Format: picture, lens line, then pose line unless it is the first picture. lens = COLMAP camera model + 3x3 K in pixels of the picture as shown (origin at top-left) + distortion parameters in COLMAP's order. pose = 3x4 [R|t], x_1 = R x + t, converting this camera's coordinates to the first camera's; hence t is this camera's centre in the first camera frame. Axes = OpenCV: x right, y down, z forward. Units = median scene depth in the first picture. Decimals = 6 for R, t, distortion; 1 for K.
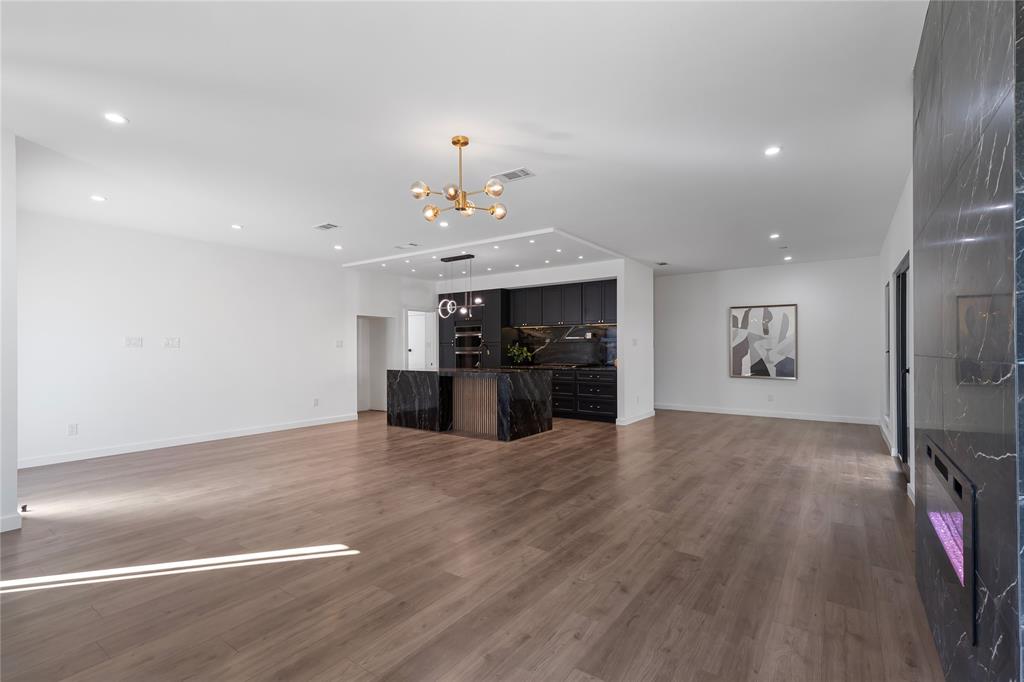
lens RADIAL K [[465.9, 0, 512.0], [0, 465.9, 349.1], [0, 0, 1]] dist [0.013545, 0.000240]
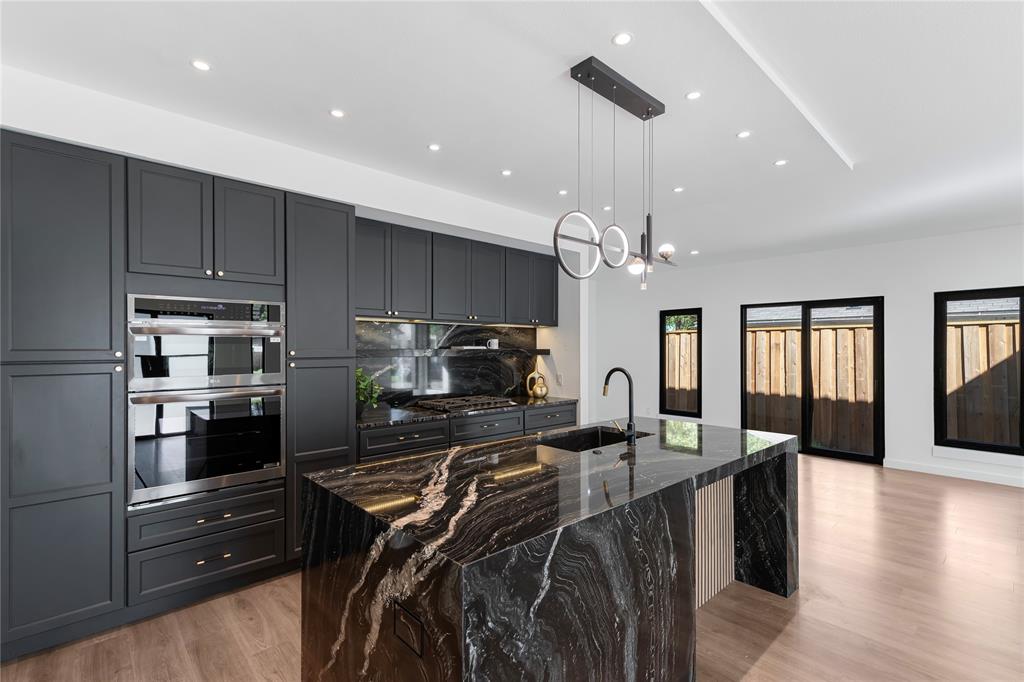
lens RADIAL K [[465.9, 0, 512.0], [0, 465.9, 349.1], [0, 0, 1]] dist [0.013545, 0.000240]
pose [[0.203741, 0.000083, 0.979025, -0.343619], [-0.001660, 0.999999, 0.000261, -0.021030], [-0.979023, -0.001678, 0.203741, 0.799833]]
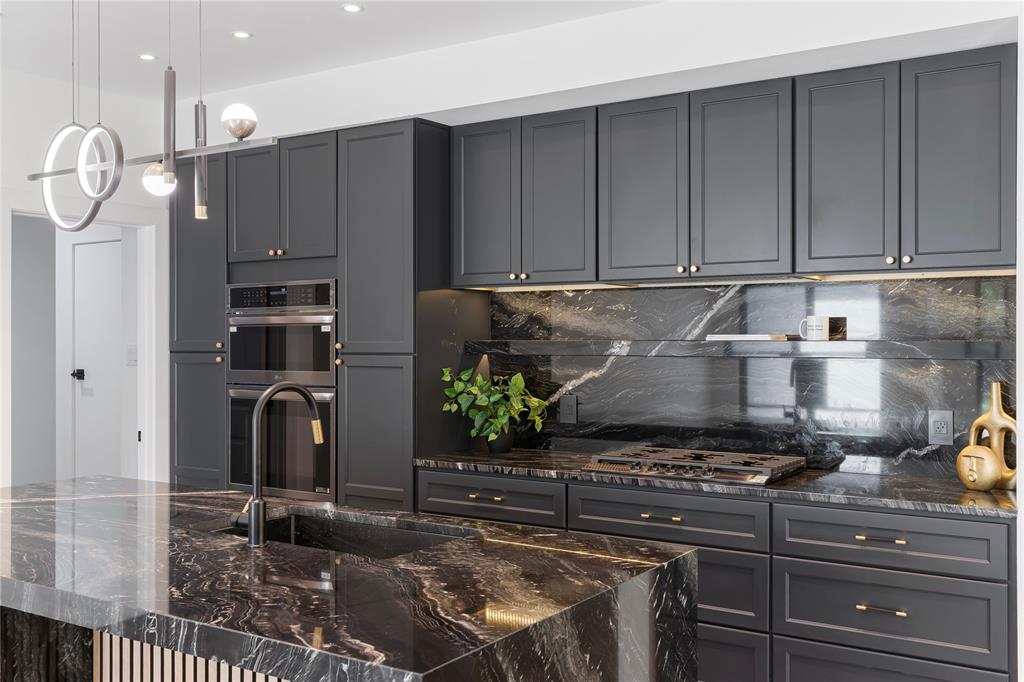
lens RADIAL K [[965.0, 0, 513.6], [0, 965.0, 341.0], [0, 0, 1]] dist [-0.004938, -0.001164]
pose [[0.999105, 0.000995, 0.042290, 0.005487], [-0.001126, 0.999995, 0.003069, -0.021926], [-0.042286, -0.003114, 0.999101, 0.517663]]
